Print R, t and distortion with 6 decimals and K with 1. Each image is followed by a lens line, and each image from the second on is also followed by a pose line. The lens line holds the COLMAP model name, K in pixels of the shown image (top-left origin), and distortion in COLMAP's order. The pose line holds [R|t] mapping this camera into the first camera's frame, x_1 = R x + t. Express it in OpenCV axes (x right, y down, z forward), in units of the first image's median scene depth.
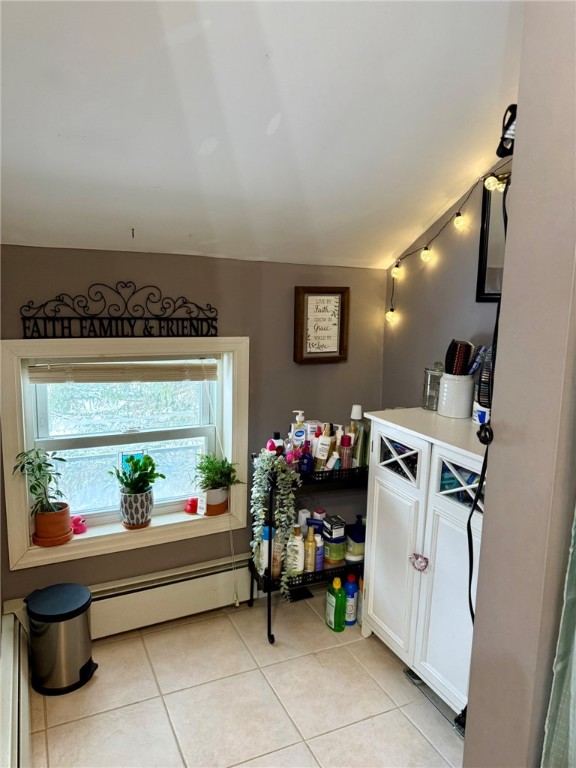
lens RADIAL K [[541.8, 0, 283.1], [0, 541.8, 381.6], [0, 0, 1]] dist [0.042742, -0.025735]
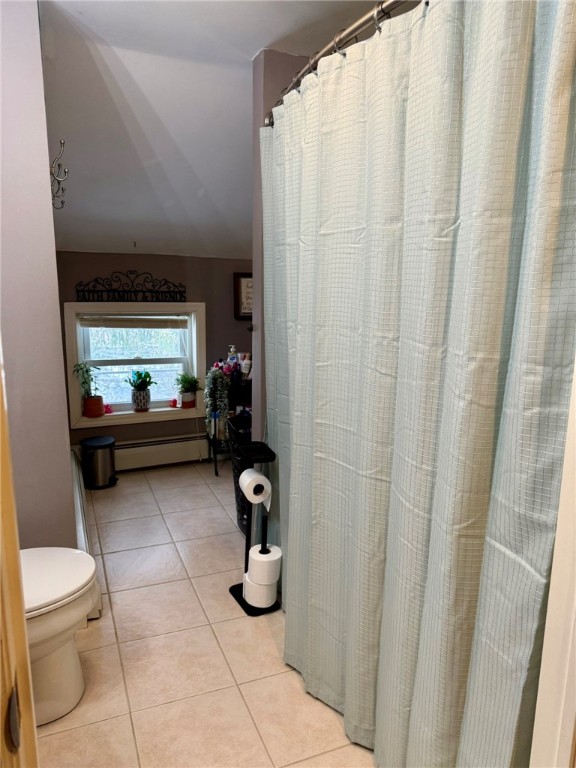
lens RADIAL K [[541.8, 0, 293.3], [0, 541.8, 384.0], [0, 0, 1]] dist [0.042742, -0.025735]
pose [[0.999176, 0.006336, -0.040093, 0.296646], [-0.004863, 0.999313, 0.036728, 0.114078], [0.040298, -0.036503, 0.998521, -0.737806]]
